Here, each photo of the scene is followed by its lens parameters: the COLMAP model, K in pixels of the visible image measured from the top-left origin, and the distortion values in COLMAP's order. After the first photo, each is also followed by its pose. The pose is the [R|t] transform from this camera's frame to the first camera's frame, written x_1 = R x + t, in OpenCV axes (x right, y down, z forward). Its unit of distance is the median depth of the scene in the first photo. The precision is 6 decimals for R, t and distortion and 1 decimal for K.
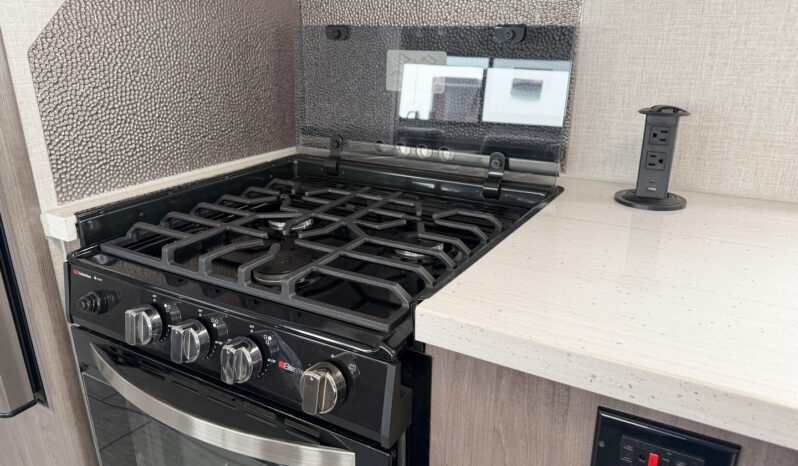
lens RADIAL K [[576.7, 0, 402.6], [0, 576.7, 240.6], [0, 0, 1]] dist [0.040468, -0.046989]
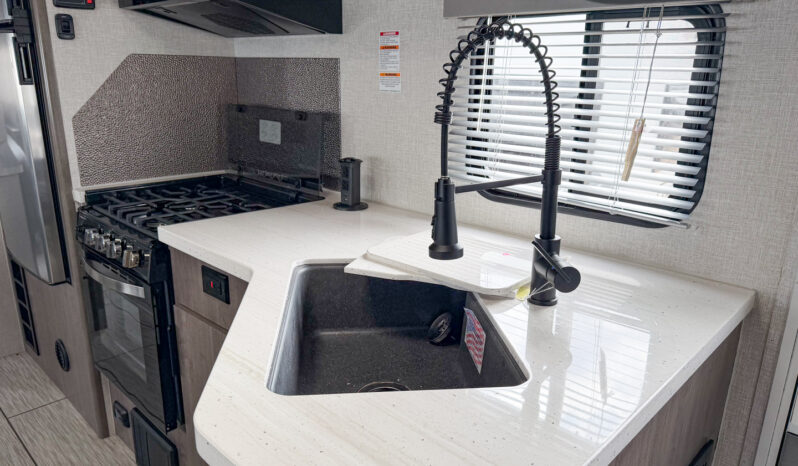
lens RADIAL K [[576.7, 0, 399.4], [0, 576.7, 238.6], [0, 0, 1]] dist [0.040468, -0.046989]
pose [[0.967780, 0.087735, -0.236019, 1.095510], [-0.103216, 0.993190, -0.054033, 0.126245], [0.229671, 0.076653, 0.970245, -0.825039]]
